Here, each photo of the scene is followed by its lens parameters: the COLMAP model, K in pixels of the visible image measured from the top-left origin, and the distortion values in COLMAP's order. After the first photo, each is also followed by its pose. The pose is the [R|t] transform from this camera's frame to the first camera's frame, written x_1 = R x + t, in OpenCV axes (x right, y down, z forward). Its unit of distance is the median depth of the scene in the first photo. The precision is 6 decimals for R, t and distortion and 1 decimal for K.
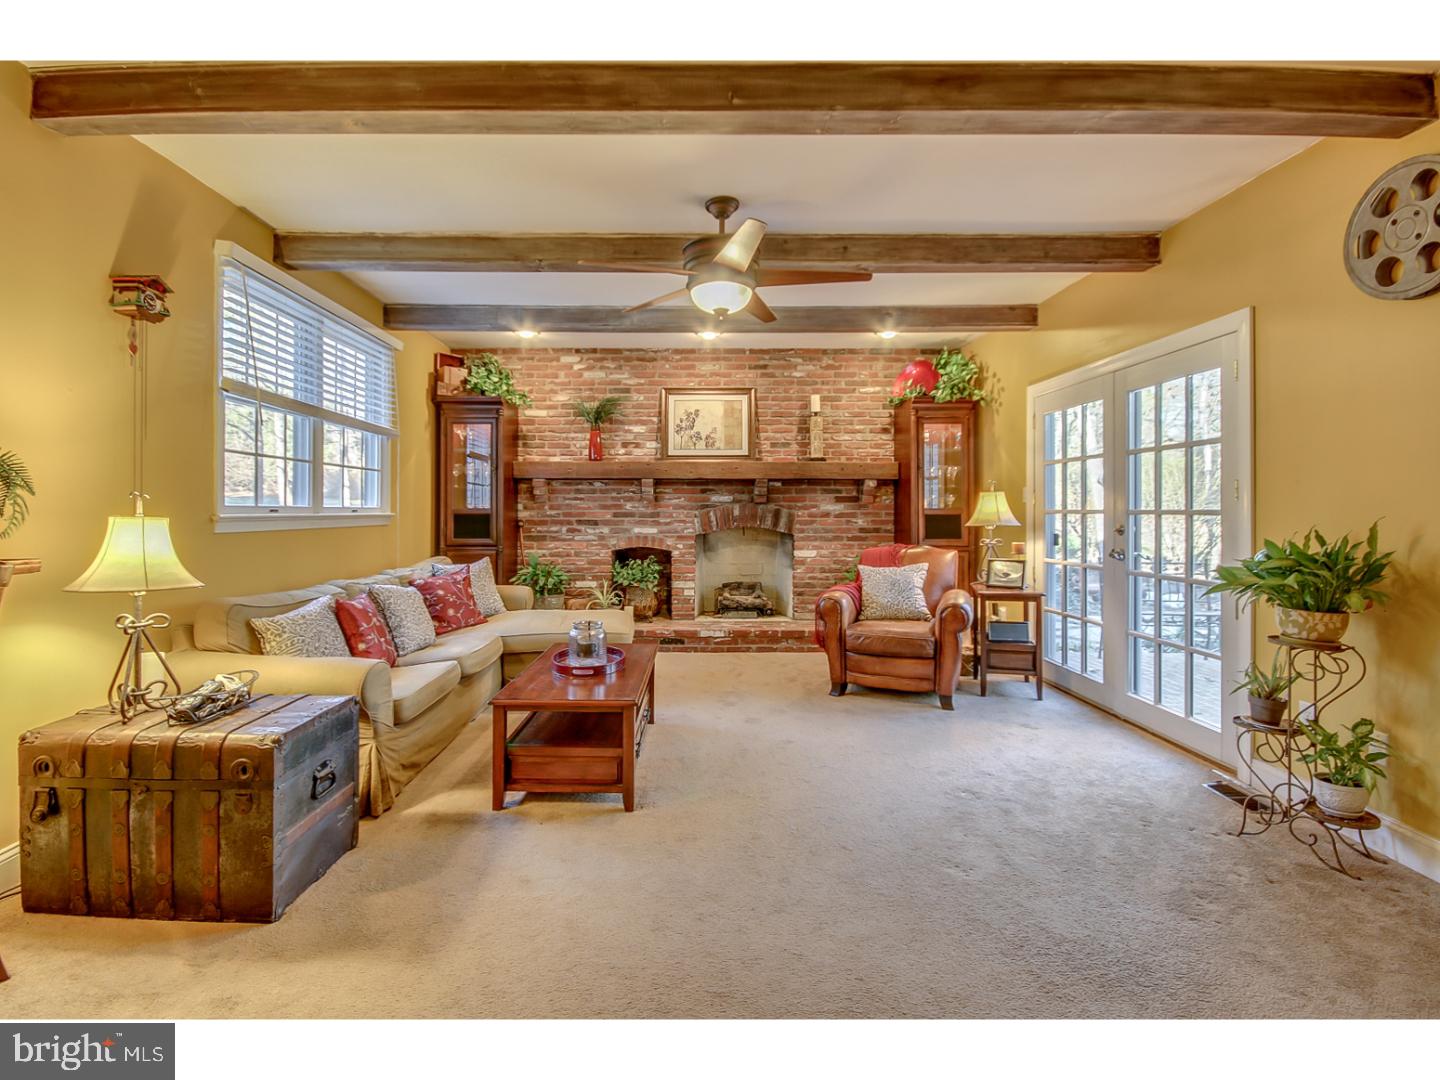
lens RADIAL K [[674.3, 0, 716.4], [0, 674.3, 516.4], [0, 0, 1]] dist [-0.010229, 0.000292]
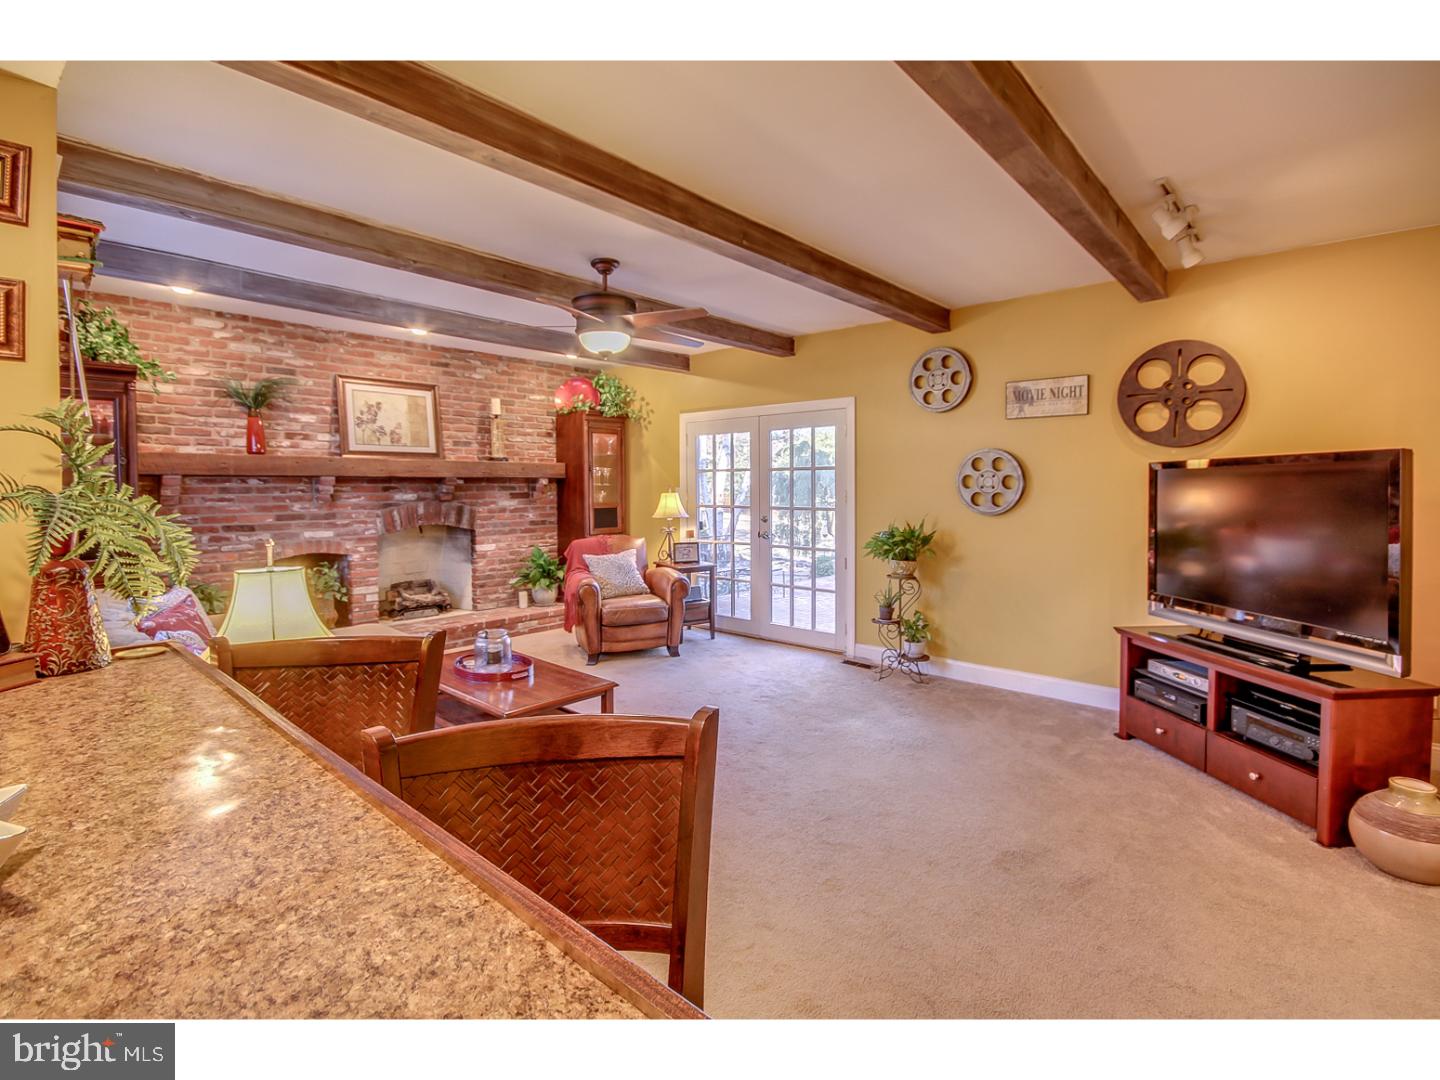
lens RADIAL K [[674.3, 0, 716.4], [0, 674.3, 516.4], [0, 0, 1]] dist [-0.010229, 0.000292]
pose [[0.668117, -0.037221, 0.743124, -0.412097], [0.009251, 0.999086, 0.041724, -0.034450], [-0.743999, -0.021002, 0.667851, 0.025811]]
